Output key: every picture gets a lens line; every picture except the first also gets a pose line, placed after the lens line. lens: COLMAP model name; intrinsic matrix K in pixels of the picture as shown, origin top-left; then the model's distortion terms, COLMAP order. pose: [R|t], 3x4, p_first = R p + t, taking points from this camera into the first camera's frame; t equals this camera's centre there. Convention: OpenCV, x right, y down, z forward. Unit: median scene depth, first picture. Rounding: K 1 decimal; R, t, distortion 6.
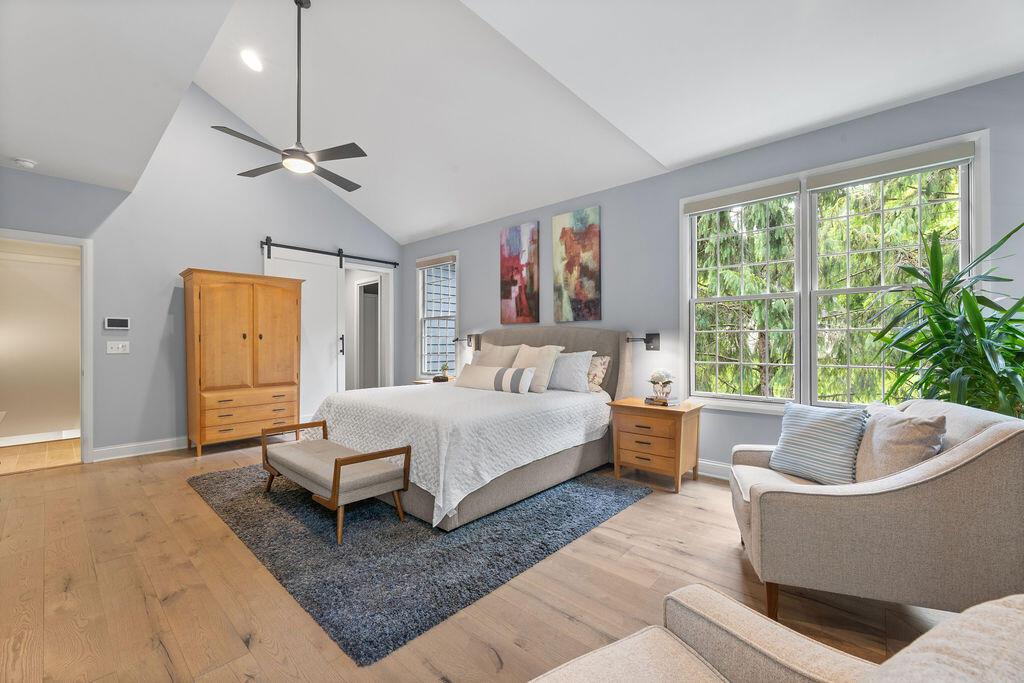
lens RADIAL K [[413.6, 0, 519.8], [0, 413.6, 344.5], [0, 0, 1]] dist [-0.002337, 0.000640]
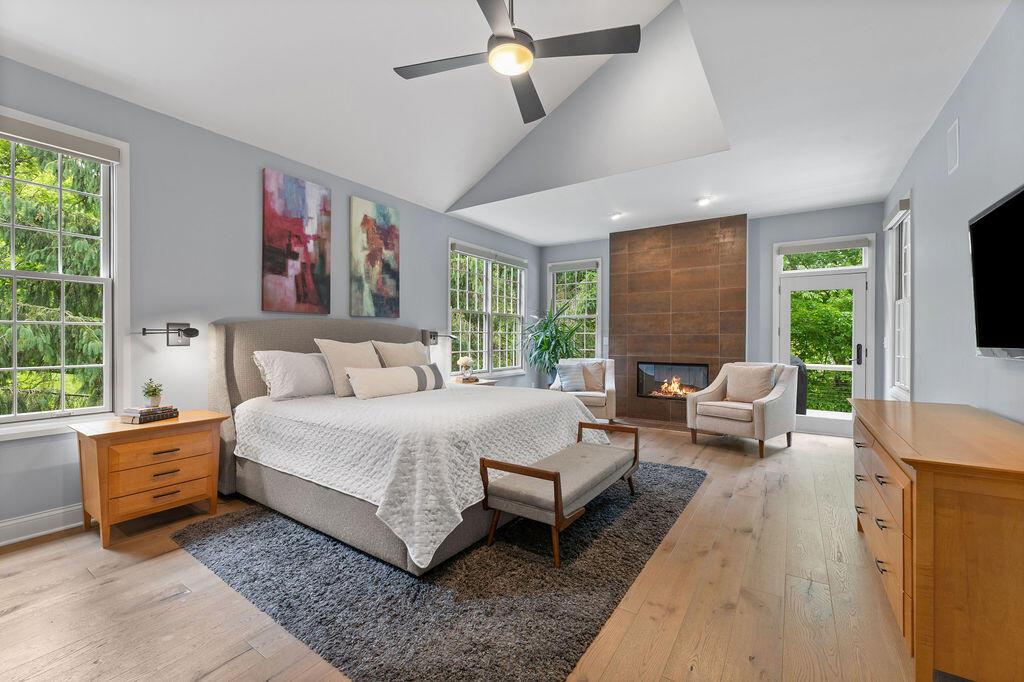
lens RADIAL K [[413.6, 0, 516.3], [0, 413.6, 339.0], [0, 0, 1]] dist [-0.002337, 0.000640]
pose [[-0.115341, -0.002523, 0.993323, -0.847180], [-0.004350, 0.999988, 0.002035, -0.007266], [-0.993316, -0.004086, -0.115350, 0.764229]]
